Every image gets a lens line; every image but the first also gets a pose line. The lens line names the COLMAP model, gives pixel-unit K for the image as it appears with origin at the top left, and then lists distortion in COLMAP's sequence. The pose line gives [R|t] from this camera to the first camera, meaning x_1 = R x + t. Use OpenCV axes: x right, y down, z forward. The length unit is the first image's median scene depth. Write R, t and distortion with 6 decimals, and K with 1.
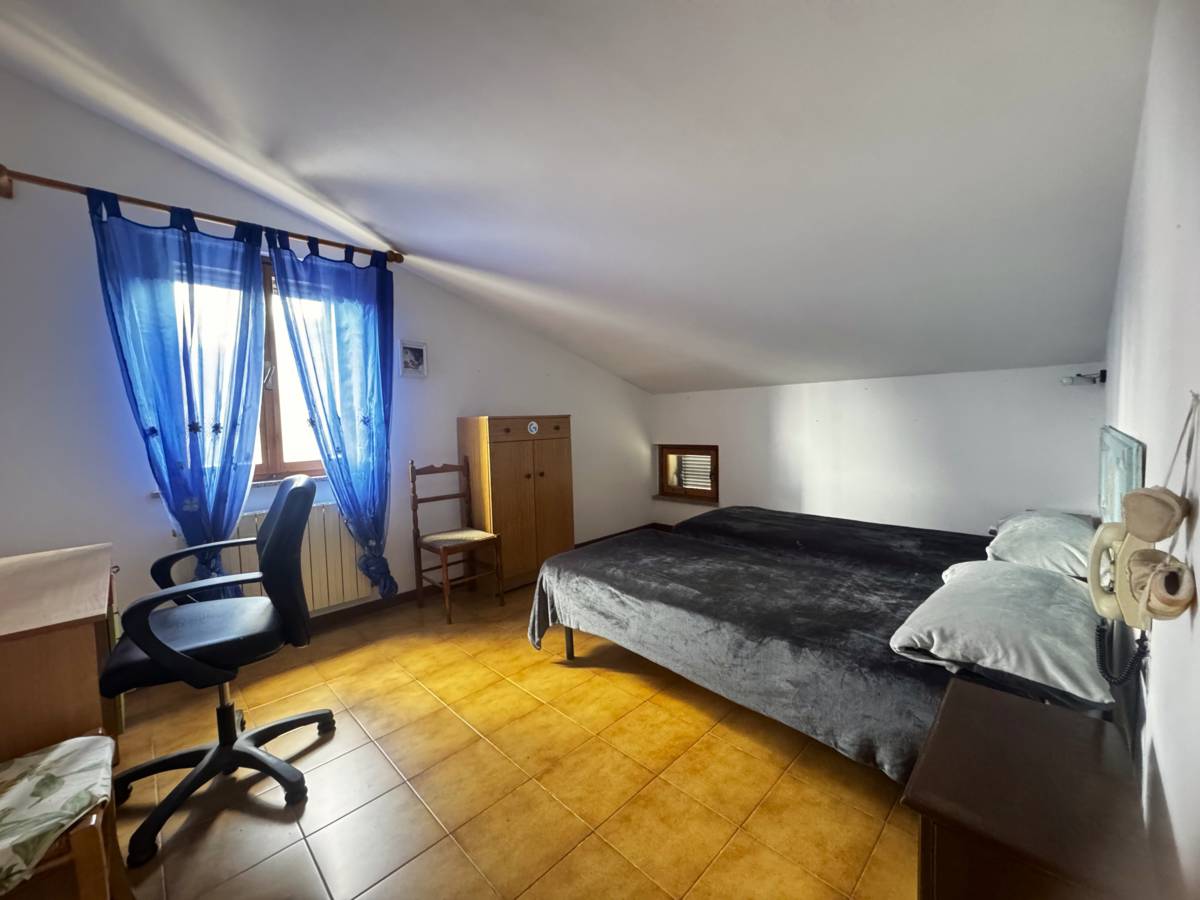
lens RADIAL K [[481.4, 0, 598.8], [0, 481.4, 446.5], [0, 0, 1]] dist [-0.001927, 0.000340]
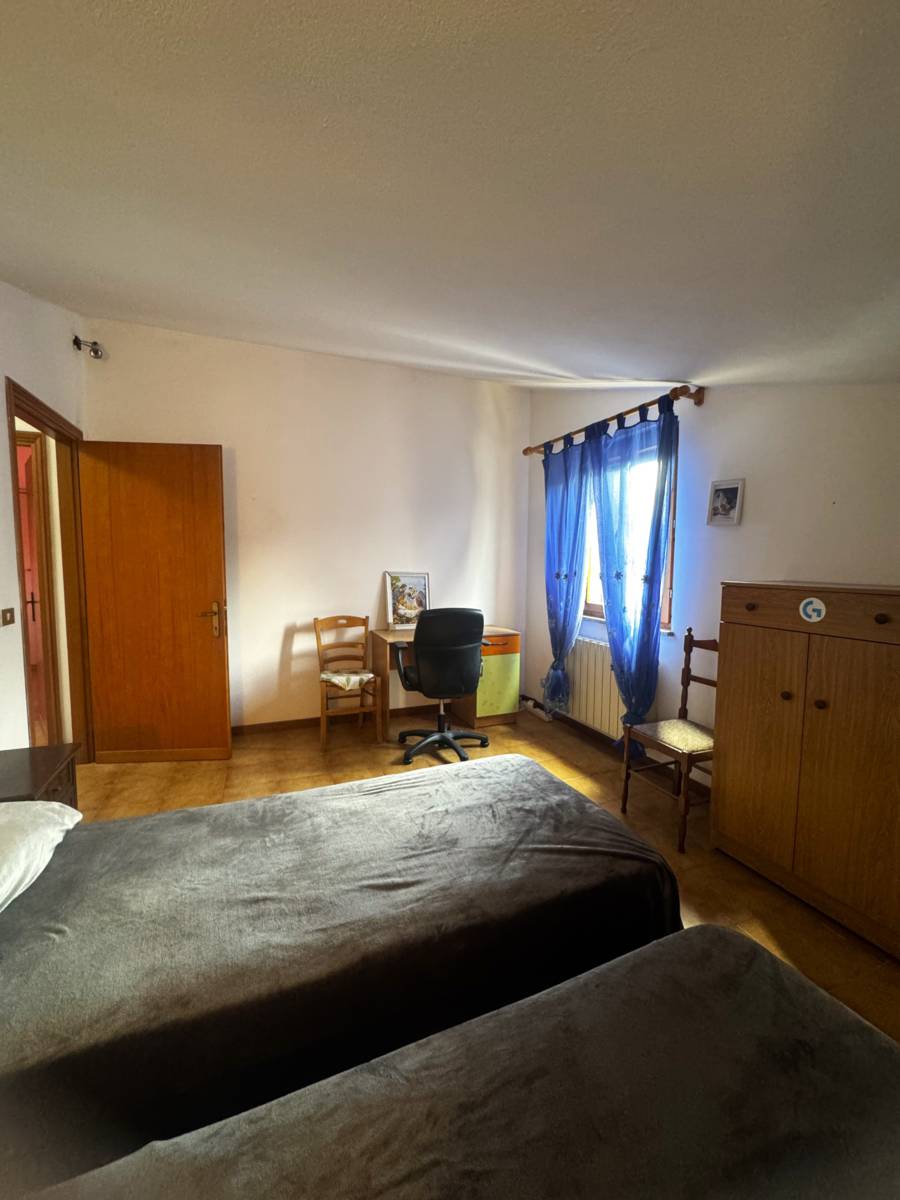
lens RADIAL K [[465.3, 0, 450.7], [0, 465.3, 596.1], [0, 0, 1]] dist [-0.001482, -0.000023]
pose [[-0.374436, 0.094514, -0.922423, 0.505032], [-0.055819, 0.990690, 0.124168, -0.101677], [0.925571, 0.097982, -0.365674, 0.890970]]
